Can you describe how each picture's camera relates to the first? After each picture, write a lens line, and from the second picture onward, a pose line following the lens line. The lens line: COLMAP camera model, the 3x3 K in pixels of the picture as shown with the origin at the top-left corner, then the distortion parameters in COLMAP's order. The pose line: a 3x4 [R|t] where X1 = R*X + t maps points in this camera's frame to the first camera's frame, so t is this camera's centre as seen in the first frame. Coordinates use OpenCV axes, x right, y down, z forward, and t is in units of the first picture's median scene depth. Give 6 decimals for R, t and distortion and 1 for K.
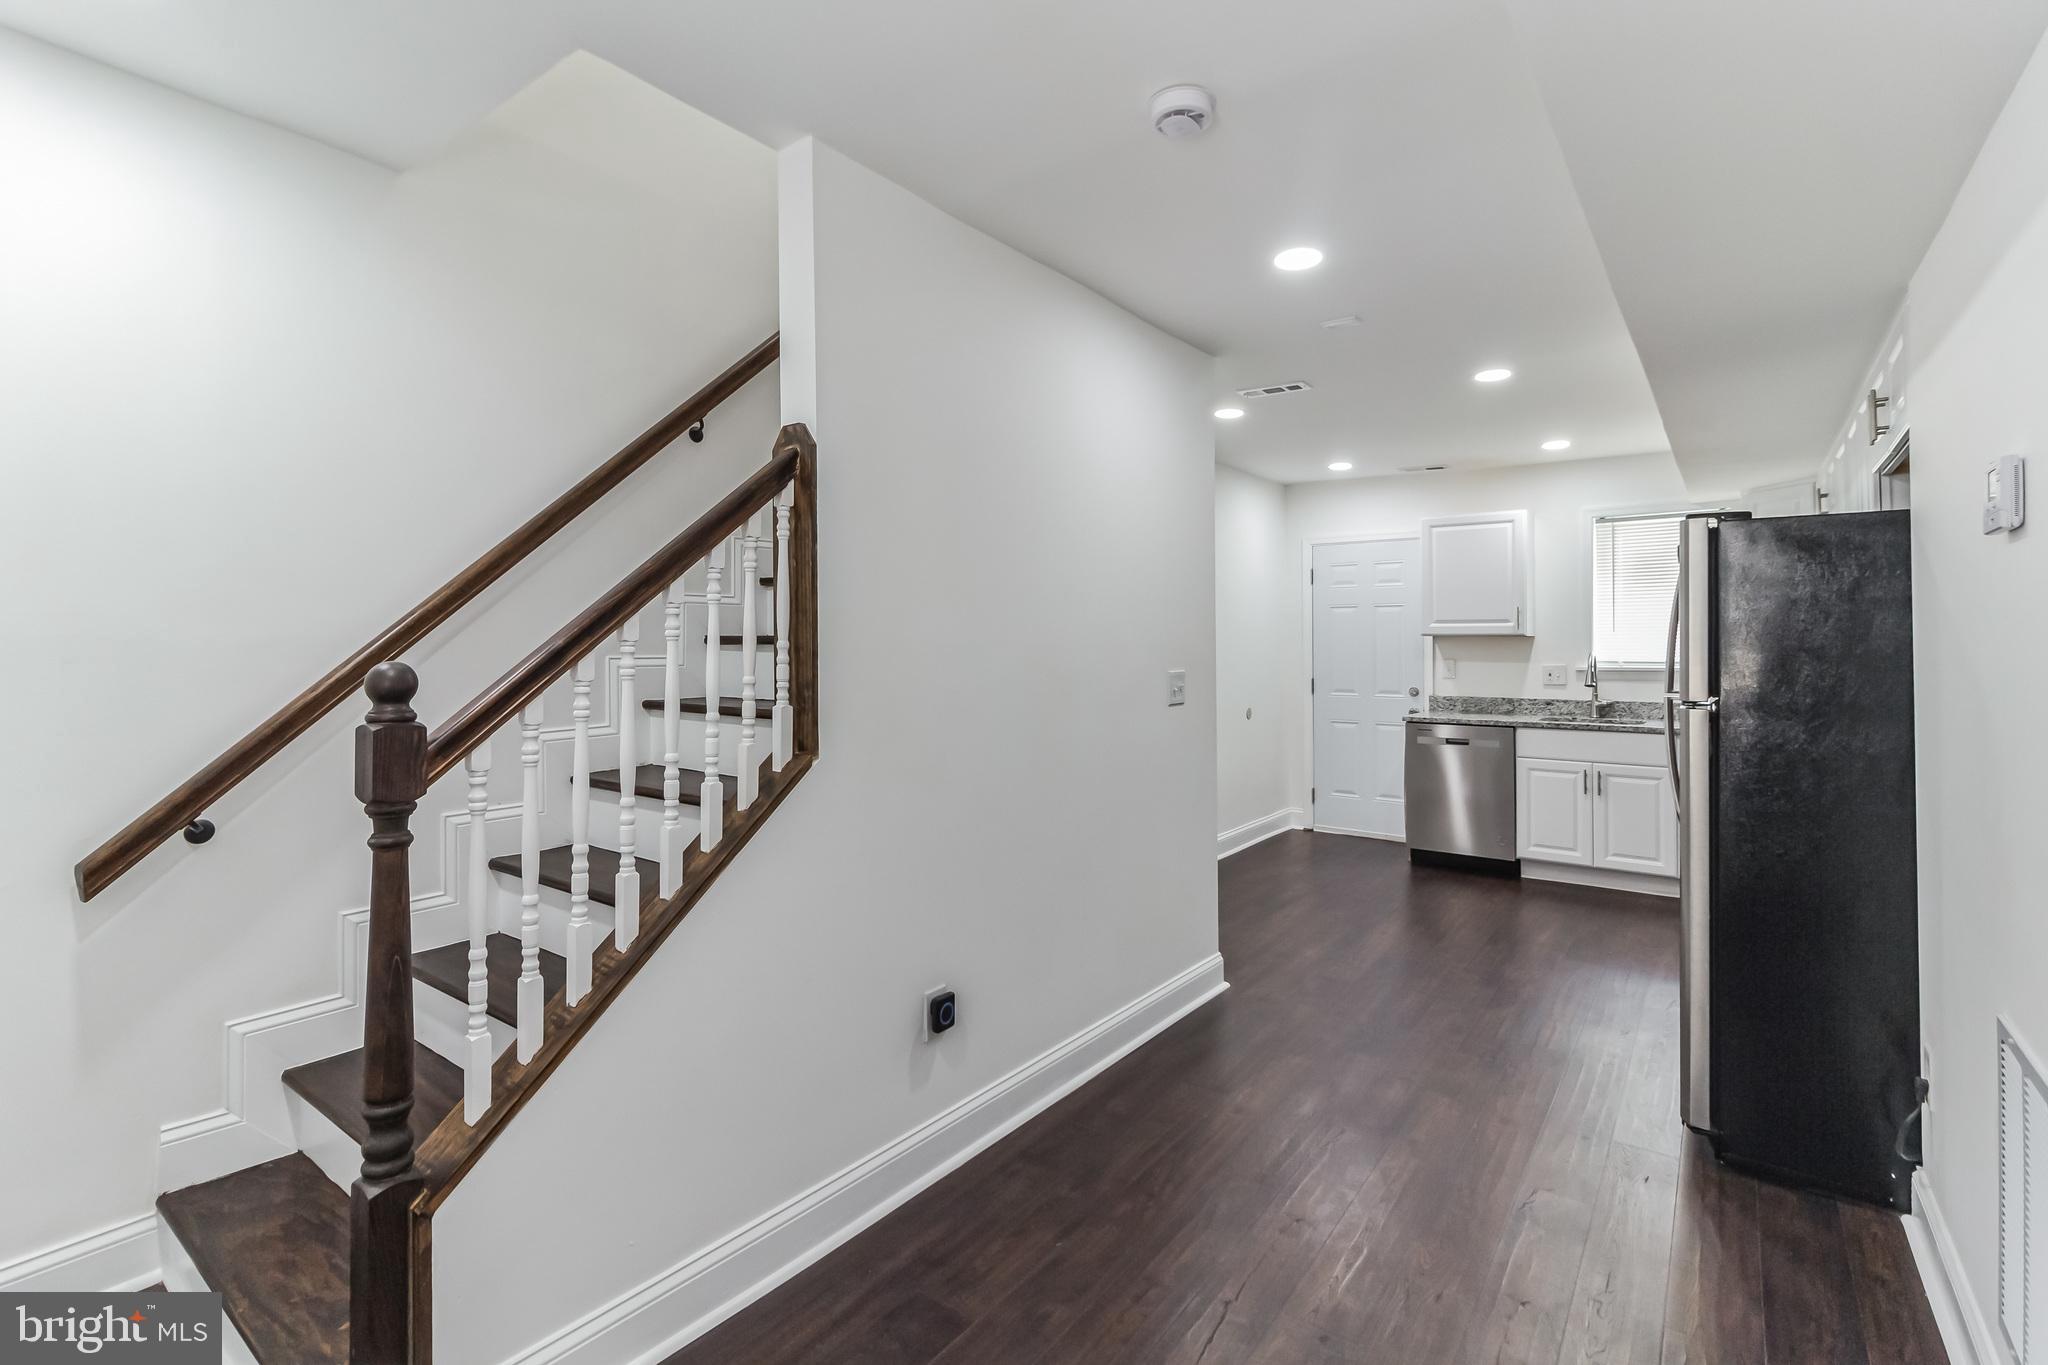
lens RADIAL K [[960.9, 0, 1010.1], [0, 960.9, 641.6], [0, 0, 1]] dist [0.001483, 0.000772]
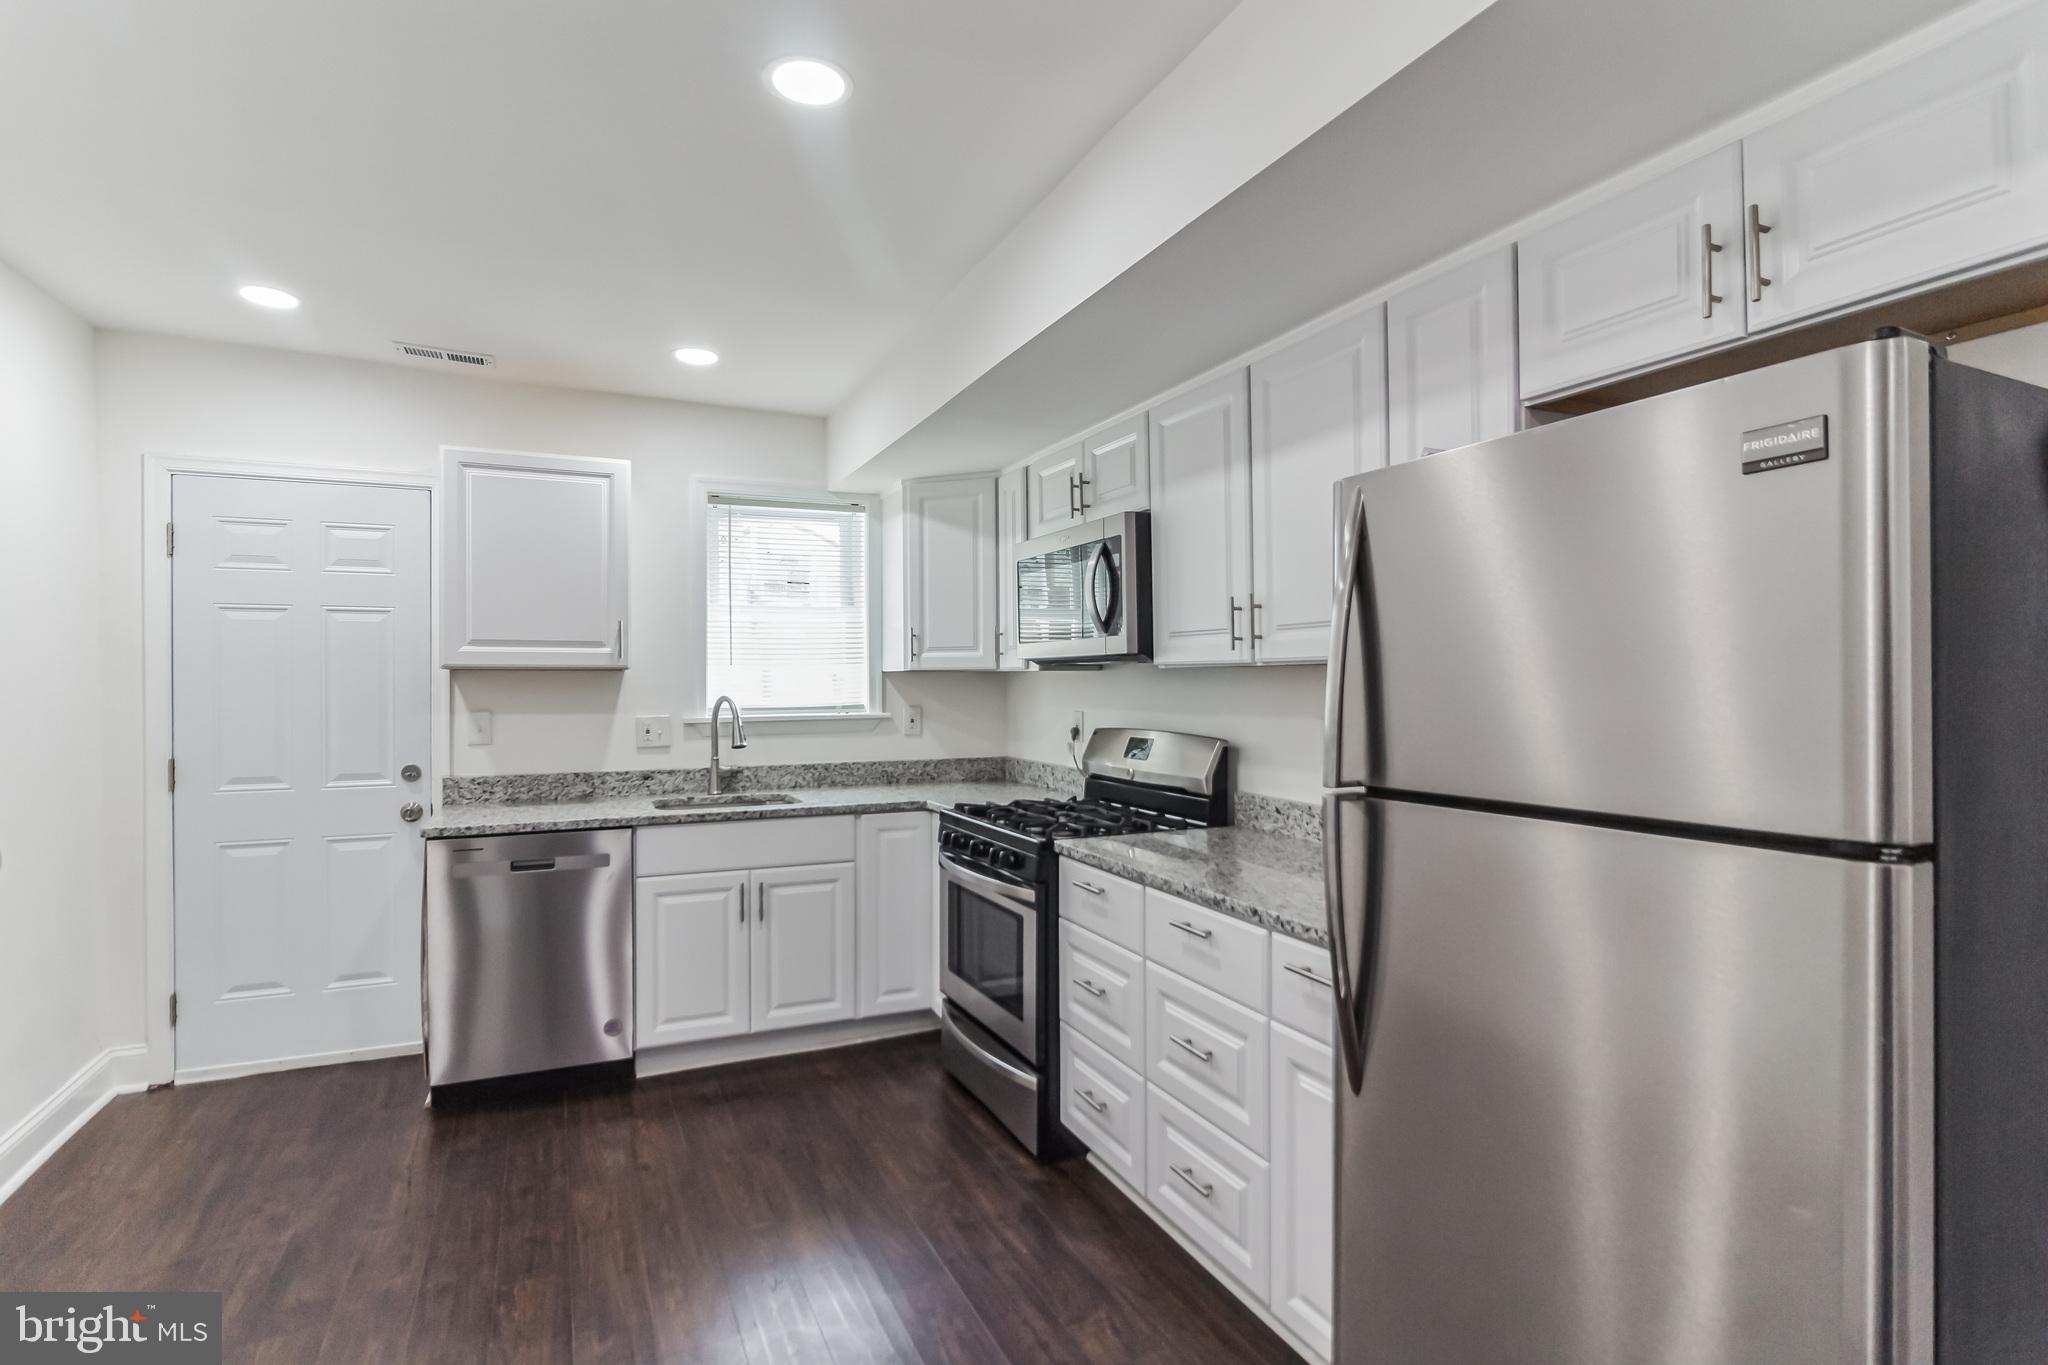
lens RADIAL K [[1037.3, 0, 1022.8], [0, 1037.3, 677.3], [0, 0, 1]] dist [-0.000930, -0.000301]
pose [[0.473231, -0.001223, 0.880937, 0.076202], [-0.000843, 0.999998, 0.001841, -0.002591], [-0.880938, -0.001613, 0.473229, 0.453032]]
